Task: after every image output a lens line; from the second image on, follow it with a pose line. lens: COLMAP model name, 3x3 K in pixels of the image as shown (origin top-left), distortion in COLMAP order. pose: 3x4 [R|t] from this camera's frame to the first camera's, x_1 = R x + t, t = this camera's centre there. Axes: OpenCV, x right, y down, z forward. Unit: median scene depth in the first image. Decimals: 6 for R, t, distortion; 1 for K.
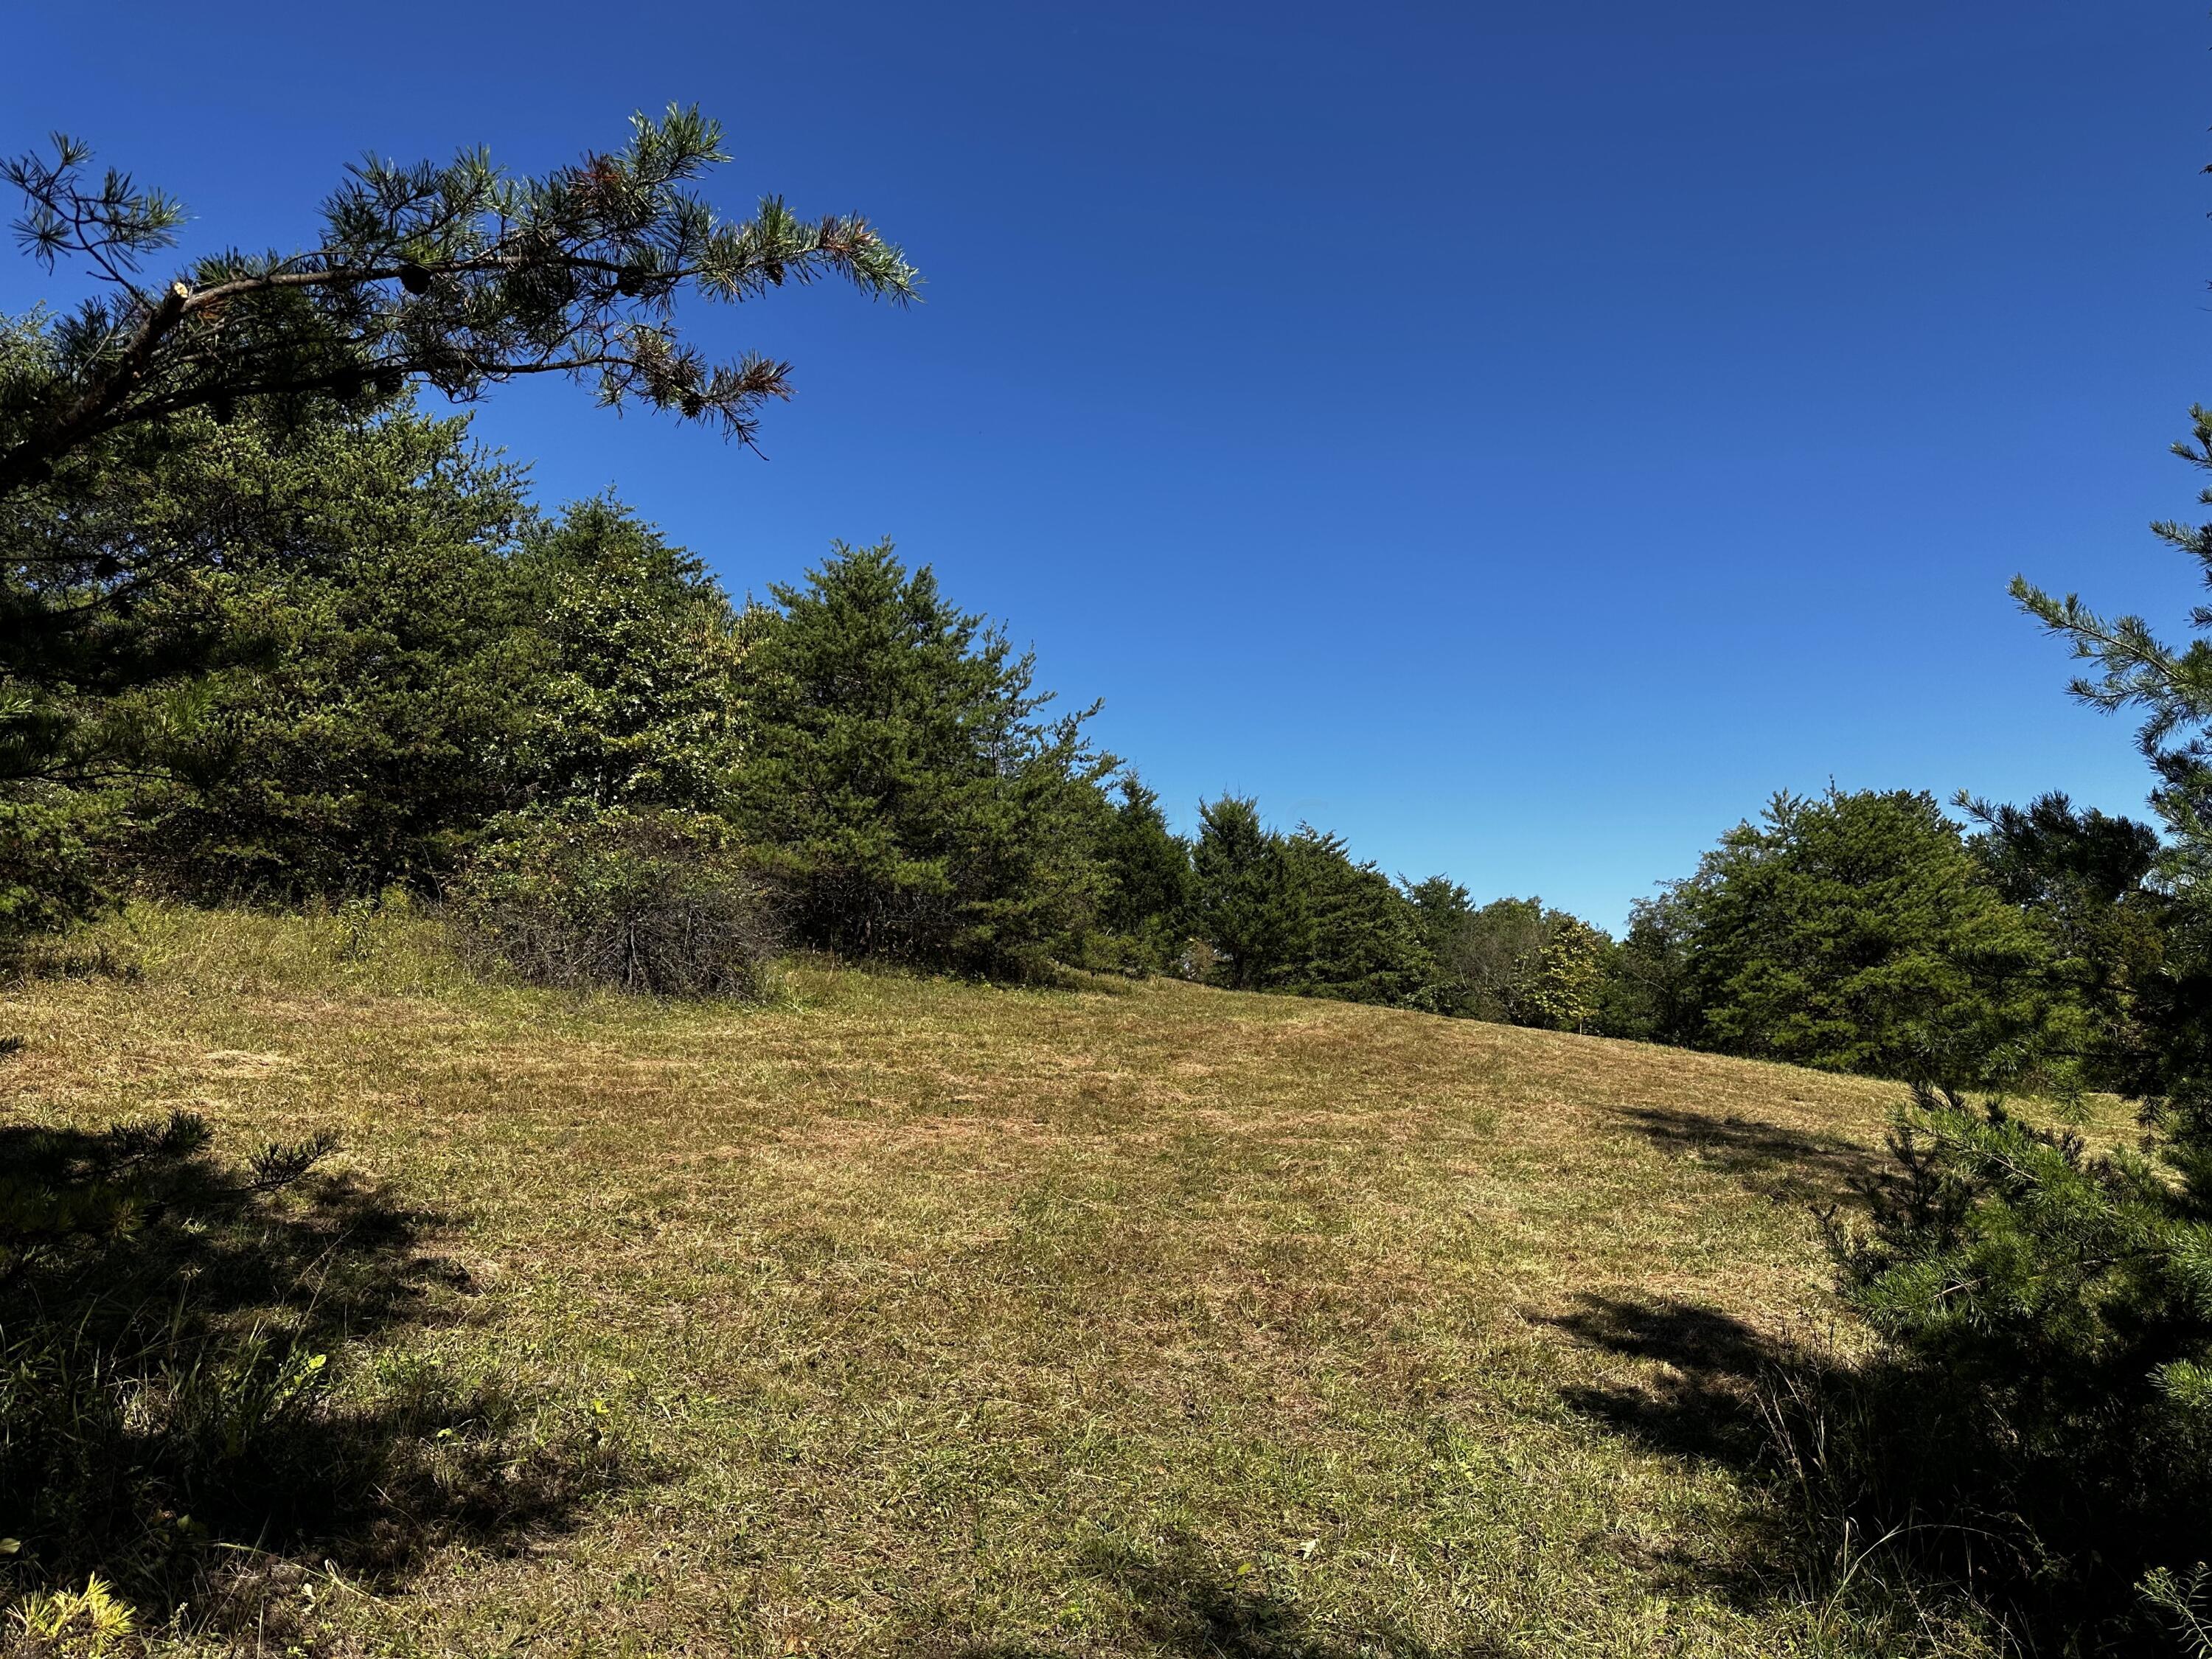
lens RADIAL K [[1454.5, 0, 1109.8], [0, 1454.5, 836.6], [0, 0, 1]] dist [-0.037100, -0.009814]
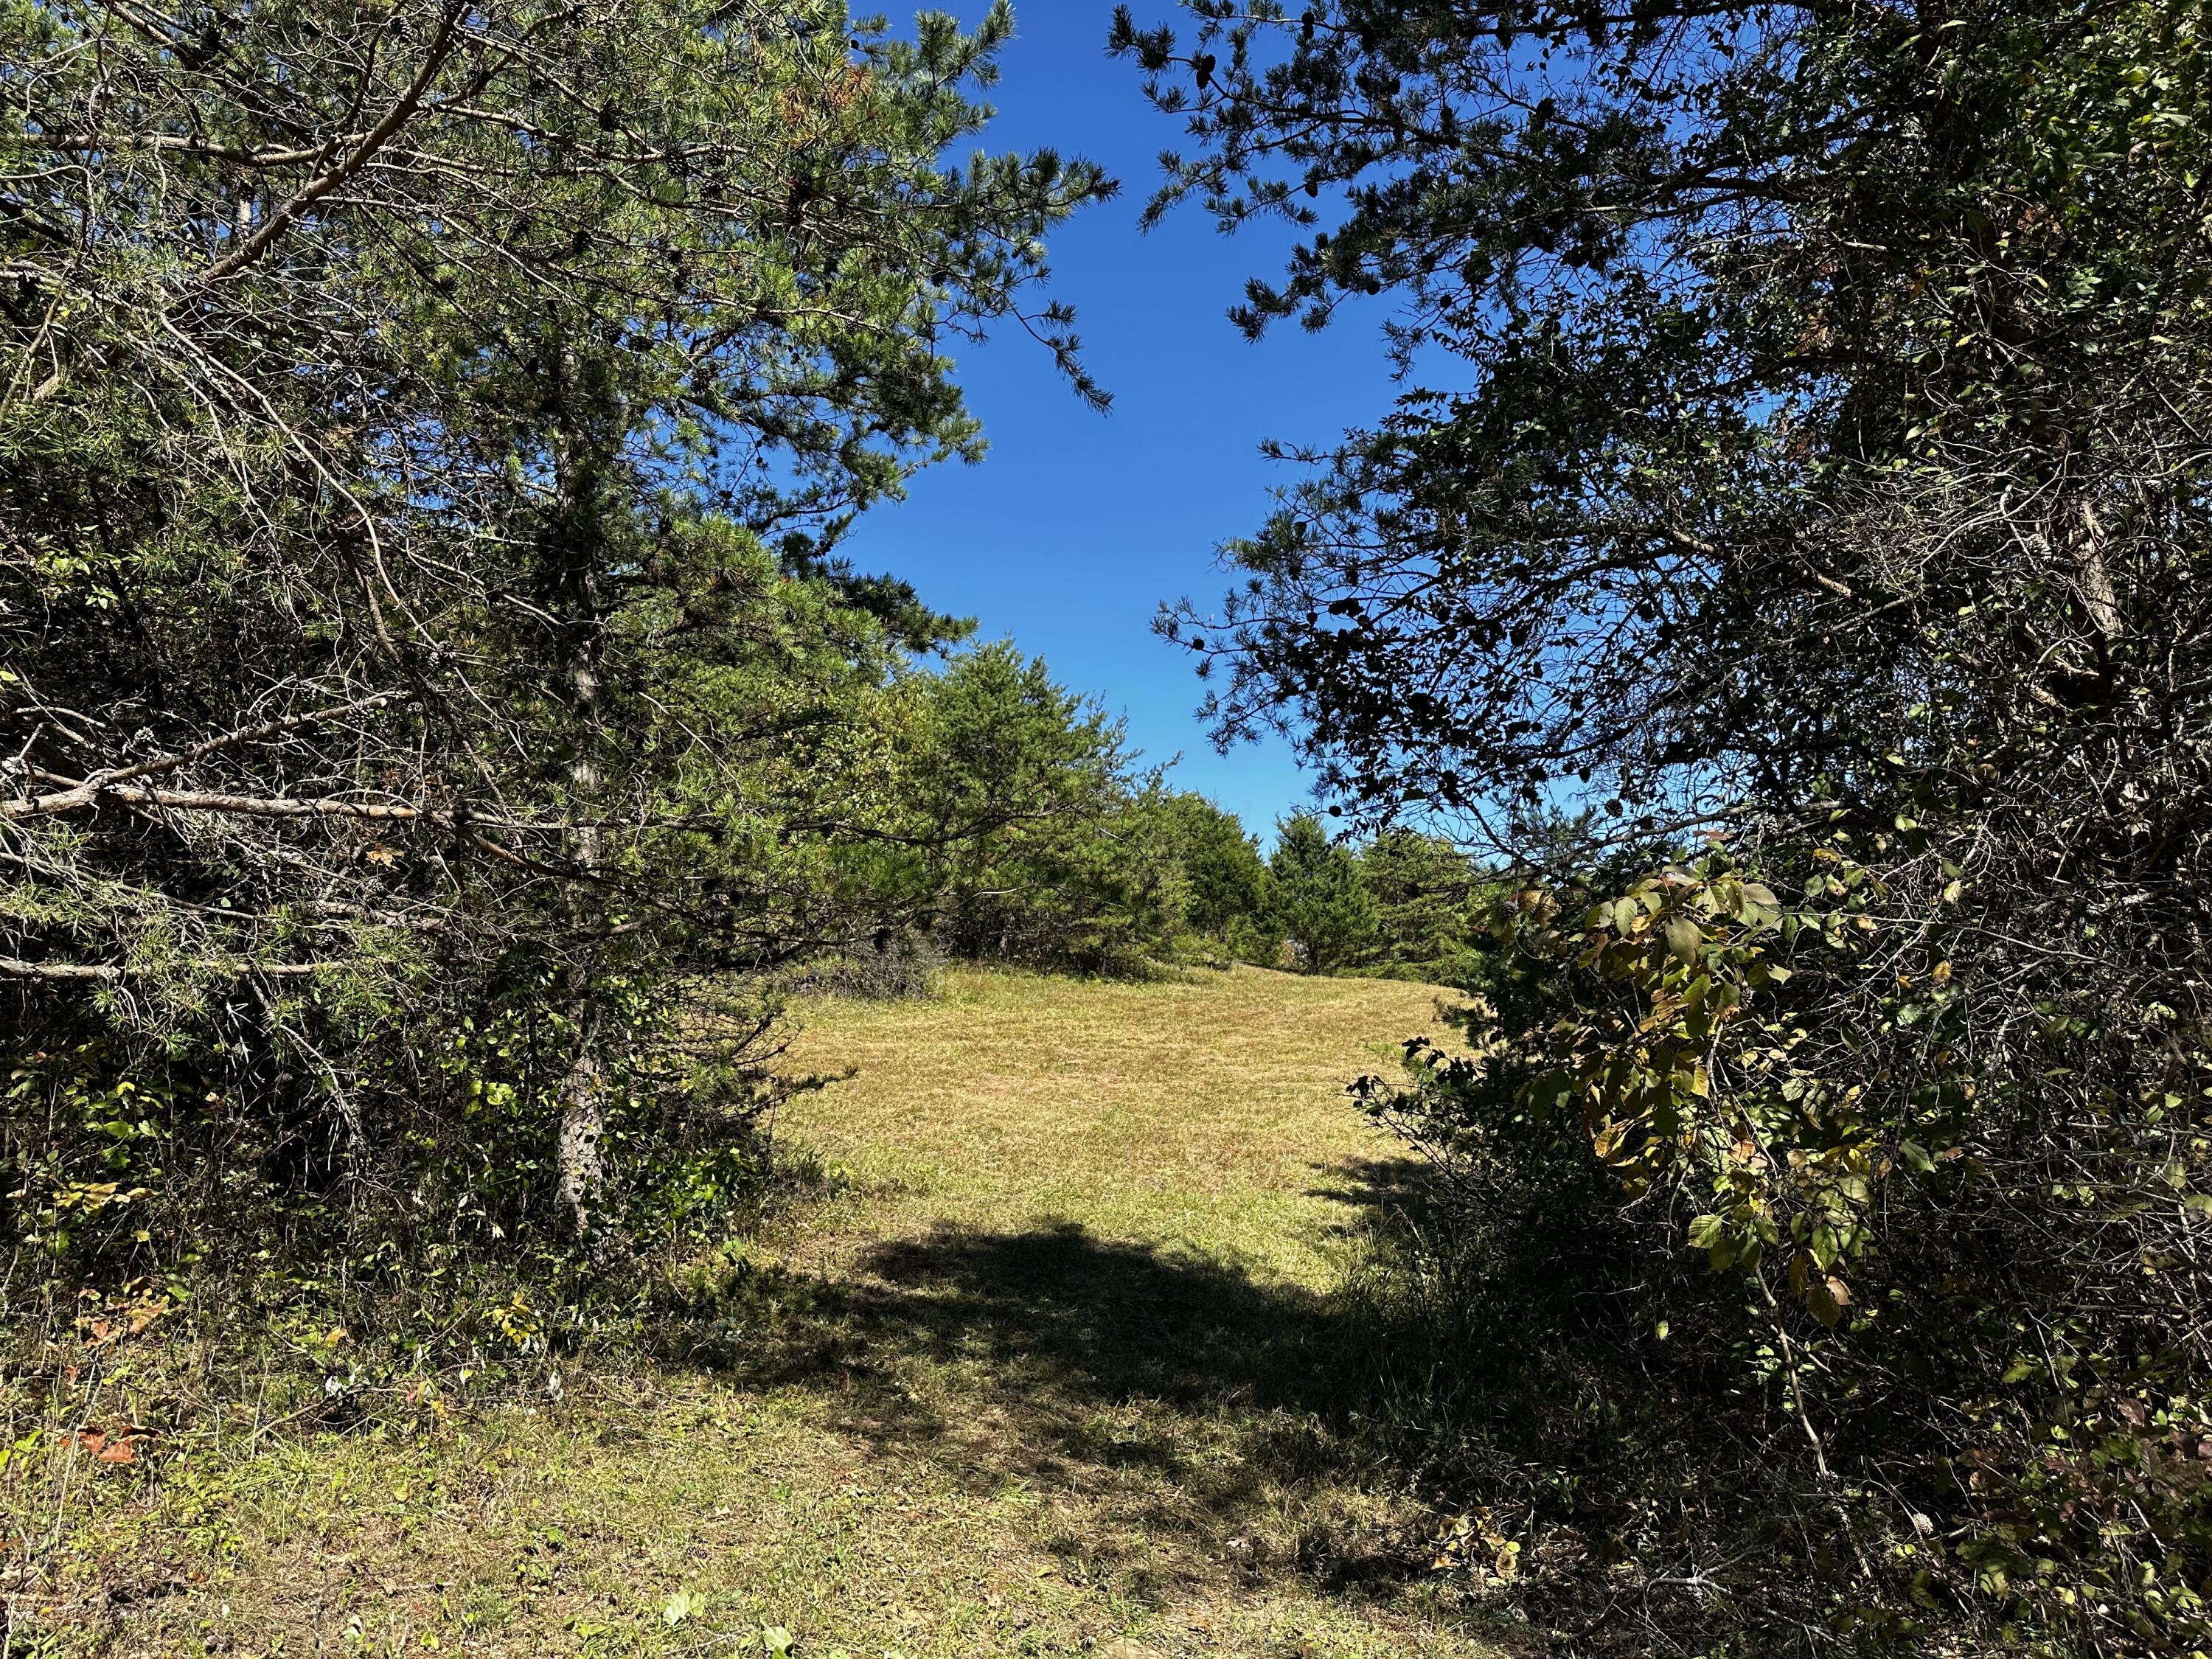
lens RADIAL K [[1454.5, 0, 1105.3], [0, 1454.5, 824.5], [0, 0, 1]] dist [-0.037100, -0.009814]
pose [[0.995400, -0.034202, -0.089494, 0.044194], [0.034866, 0.999375, 0.005867, -0.044984], [0.089237, -0.008960, 0.995970, -0.297452]]
